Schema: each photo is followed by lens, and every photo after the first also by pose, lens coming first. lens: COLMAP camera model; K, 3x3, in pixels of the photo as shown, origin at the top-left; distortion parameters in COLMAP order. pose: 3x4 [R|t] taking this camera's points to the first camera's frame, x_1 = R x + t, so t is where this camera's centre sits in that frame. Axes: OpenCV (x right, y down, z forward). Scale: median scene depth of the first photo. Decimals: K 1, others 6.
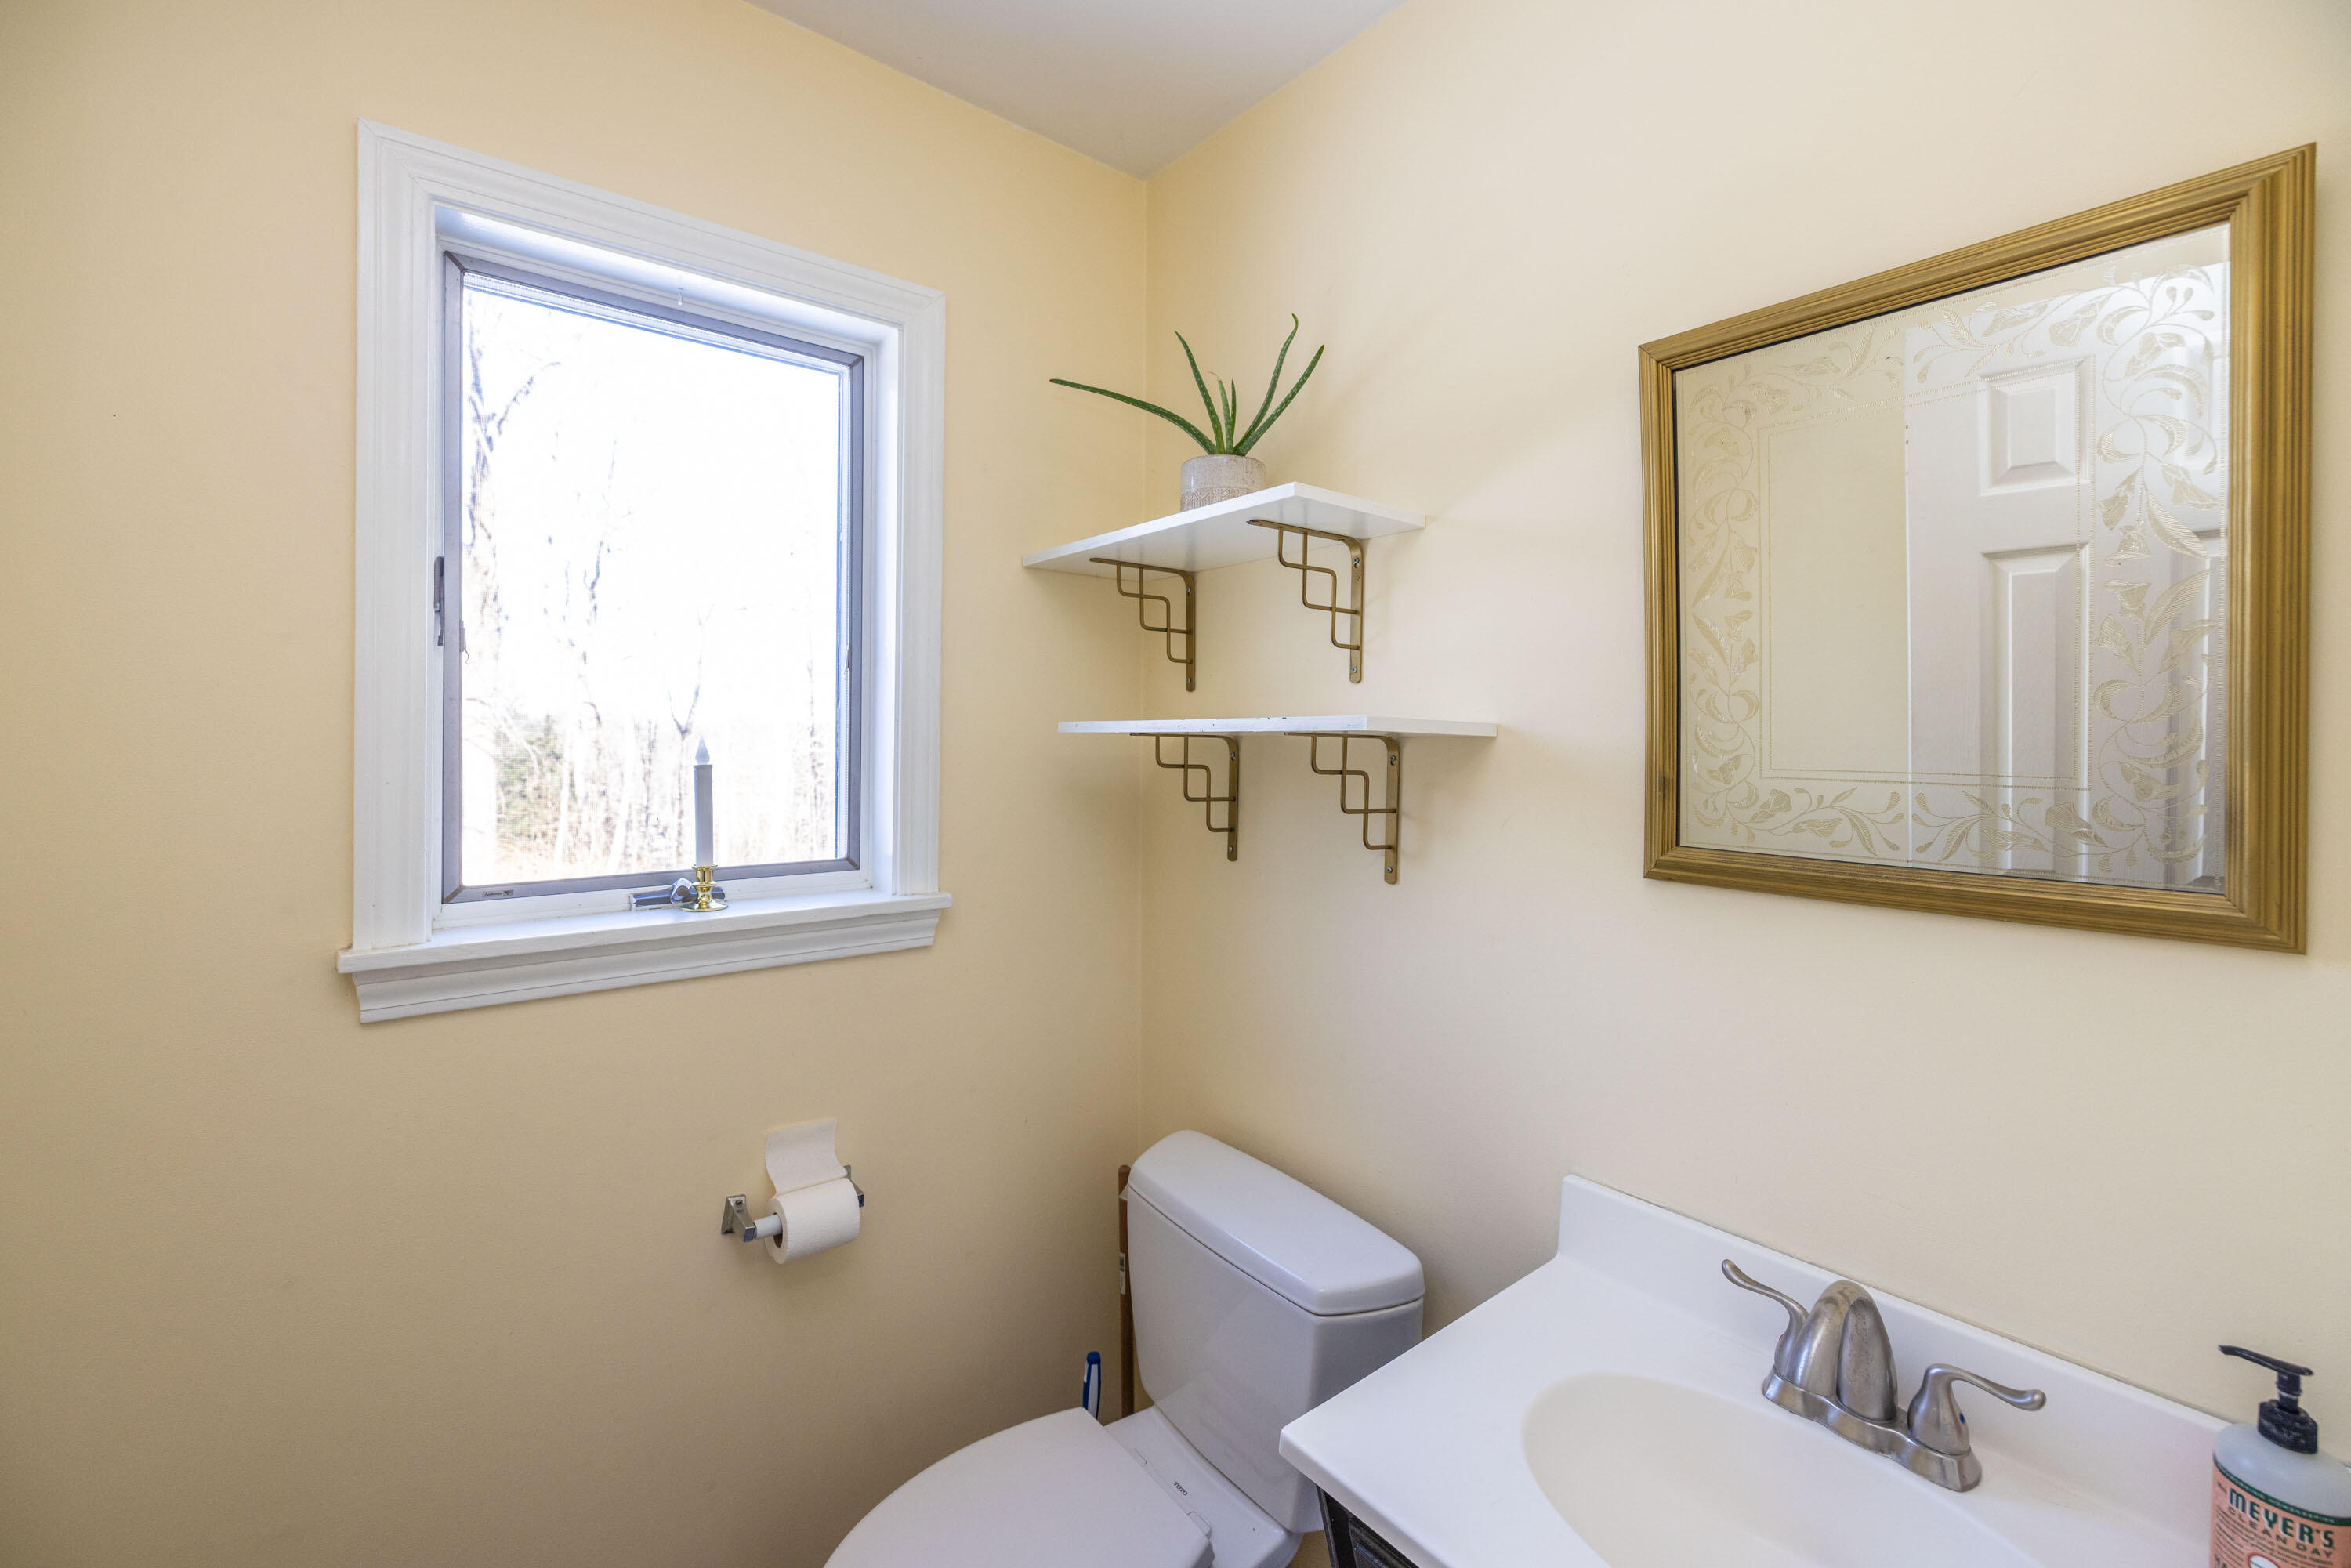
lens RADIAL K [[1004.4, 0, 1167.8], [0, 1004.4, 737.1], [0, 0, 1]] dist [-0.000184, -0.000429]
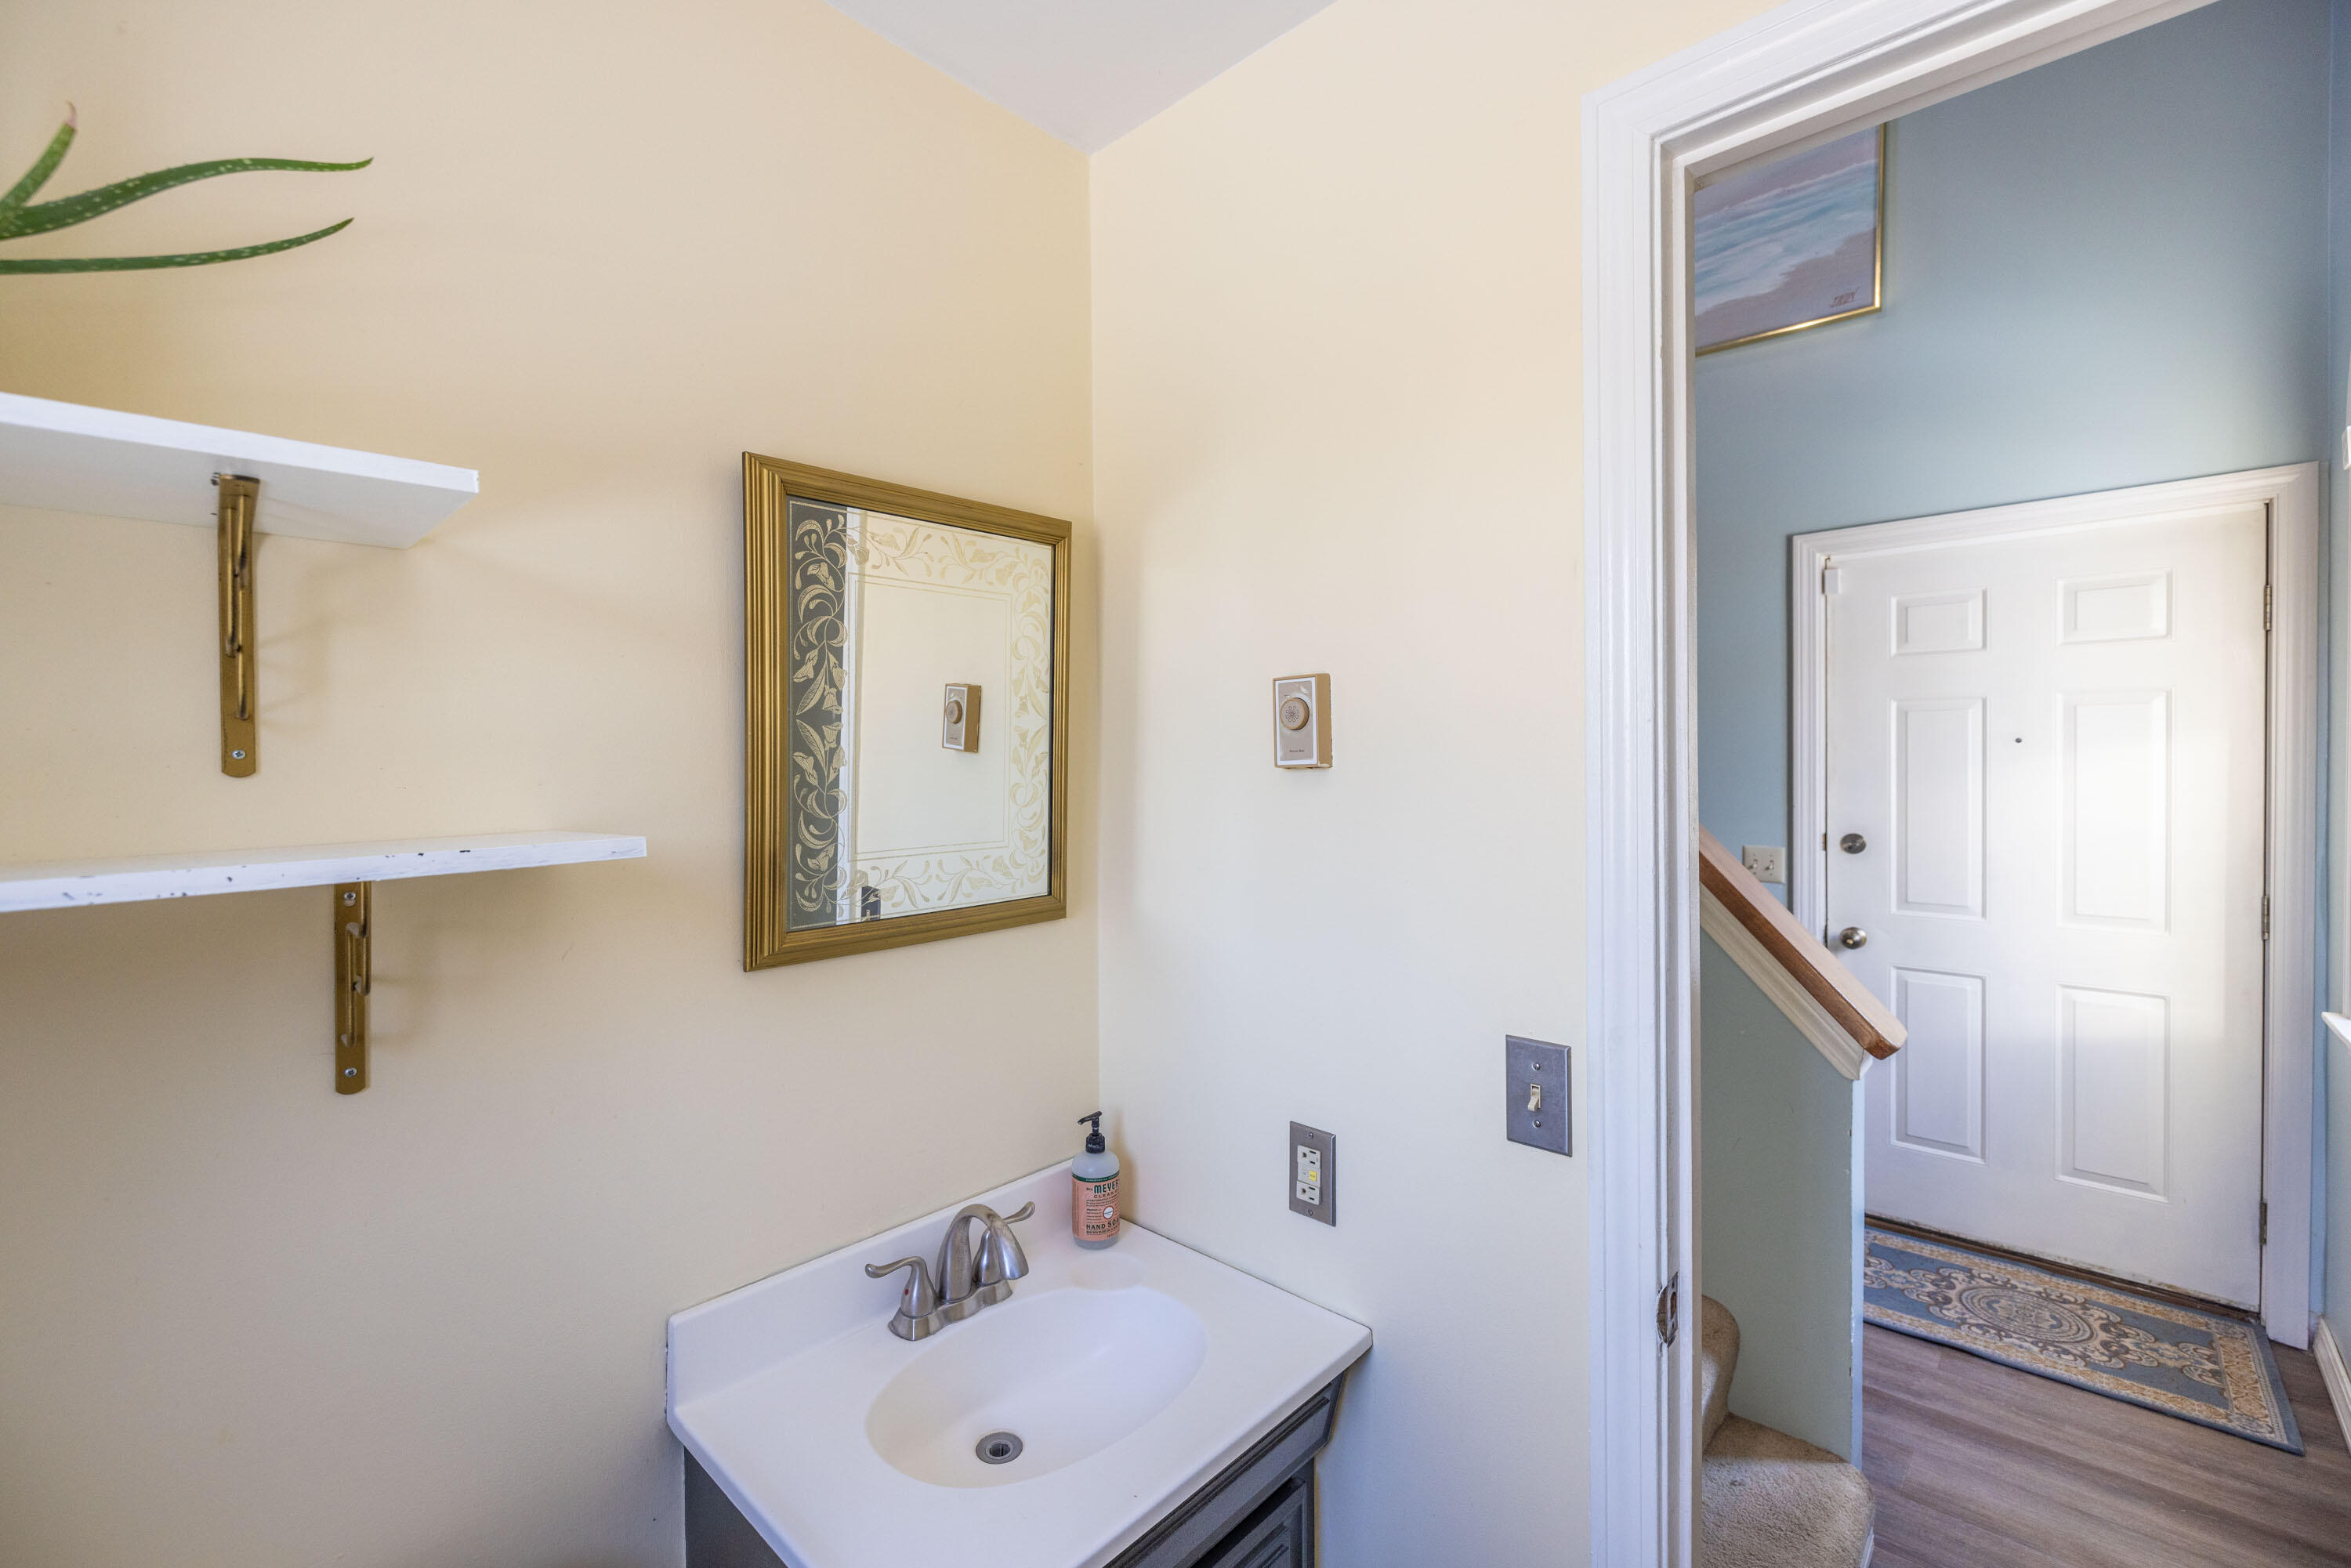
lens RADIAL K [[992.0, 0, 1171.9], [0, 992.0, 755.8], [0, 0, 1]] dist [0.002034, 0.000370]
pose [[-0.146065, -0.010849, 0.989215, -0.714038], [0.007695, 0.999897, 0.012103, -0.108433], [-0.989245, 0.009379, -0.145967, 0.863505]]
